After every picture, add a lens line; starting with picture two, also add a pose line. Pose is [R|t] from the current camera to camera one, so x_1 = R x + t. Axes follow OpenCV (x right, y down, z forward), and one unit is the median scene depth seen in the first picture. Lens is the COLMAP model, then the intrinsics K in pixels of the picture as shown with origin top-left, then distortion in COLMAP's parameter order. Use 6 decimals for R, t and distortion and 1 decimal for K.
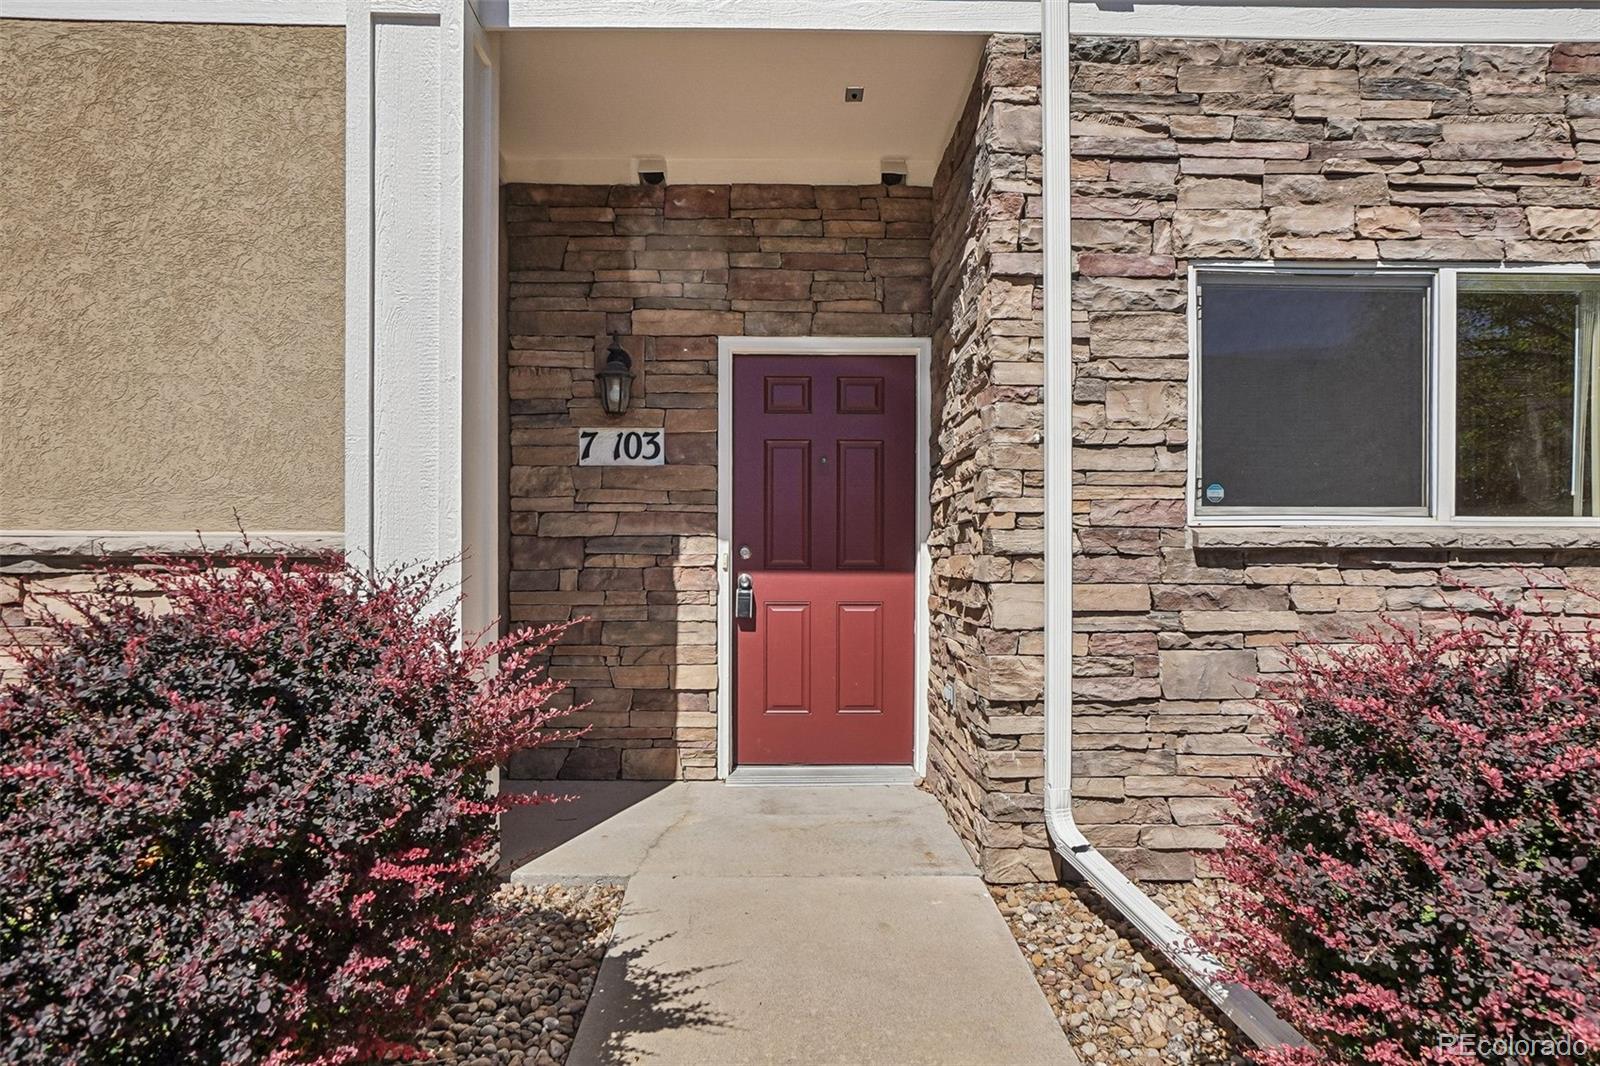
lens RADIAL K [[863.4, 0, 803.4], [0, 863.4, 522.3], [0, 0, 1]] dist [-0.046438, 0.026513]
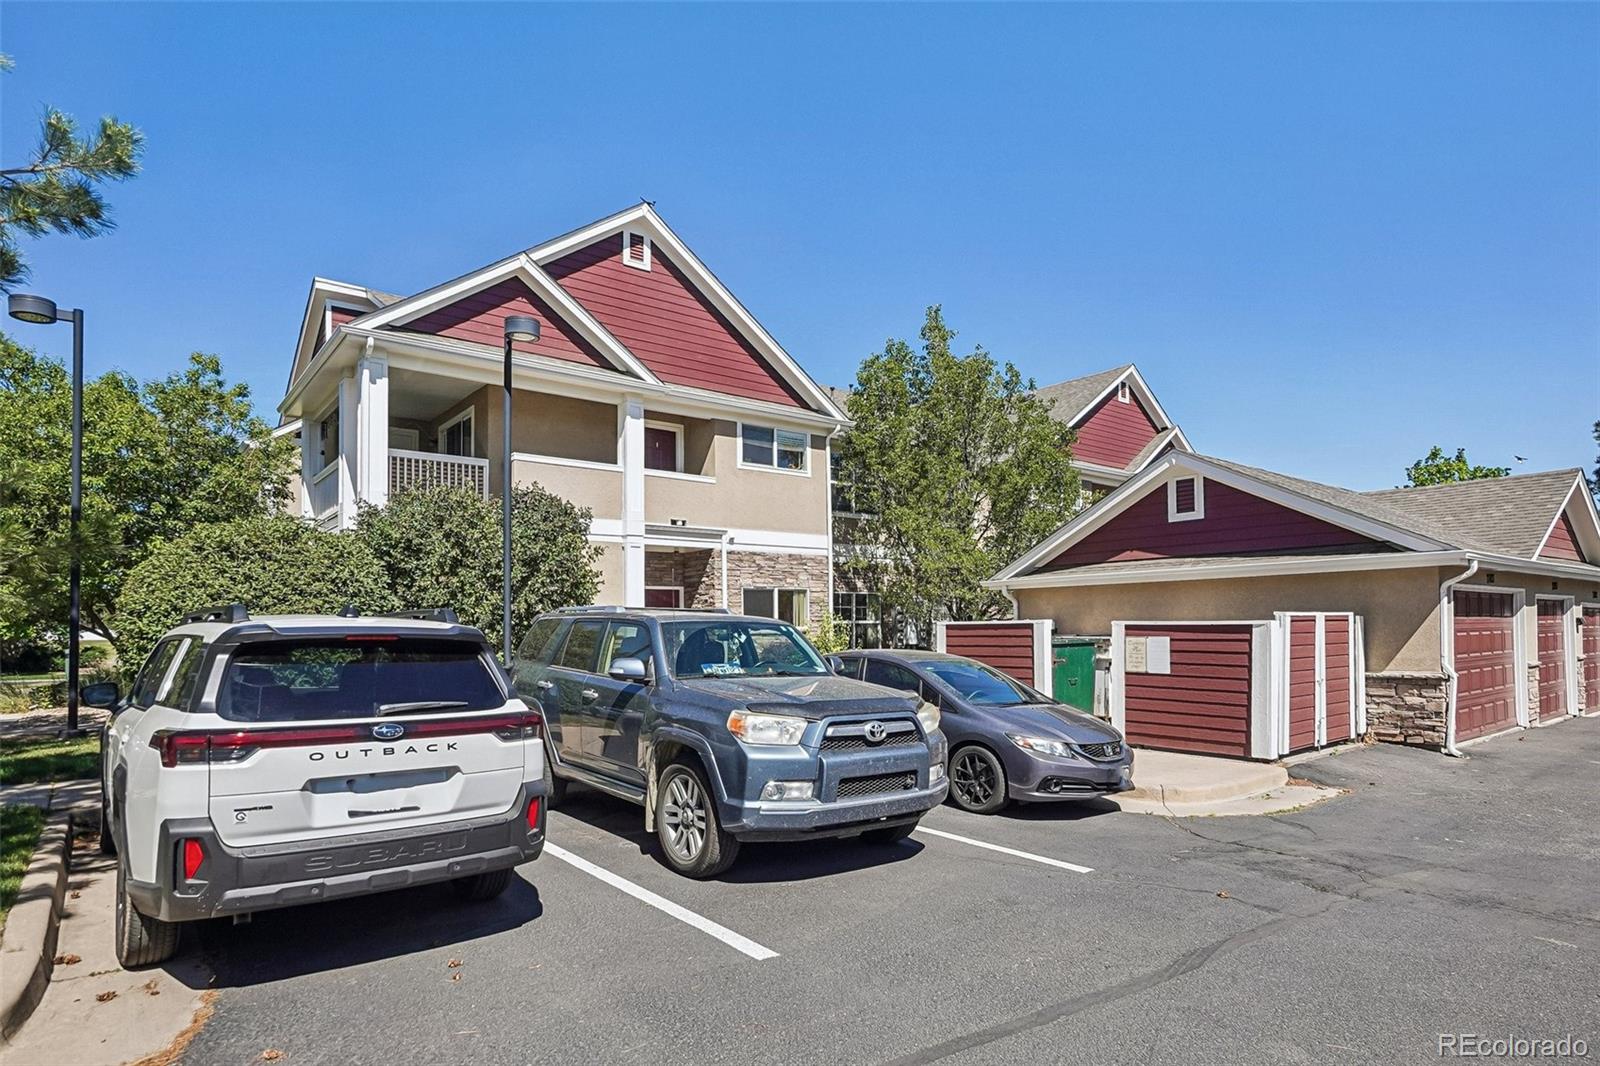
lens RADIAL K [[863.4, 0, 803.4], [0, 863.4, 522.3], [0, 0, 1]] dist [-0.046438, 0.026513]
pose [[0.791190, 0.072516, 0.607256, -3.096730], [0.003982, 0.992313, -0.123686, 0.014194], [-0.611557, 0.100278, 0.784820, -4.332079]]
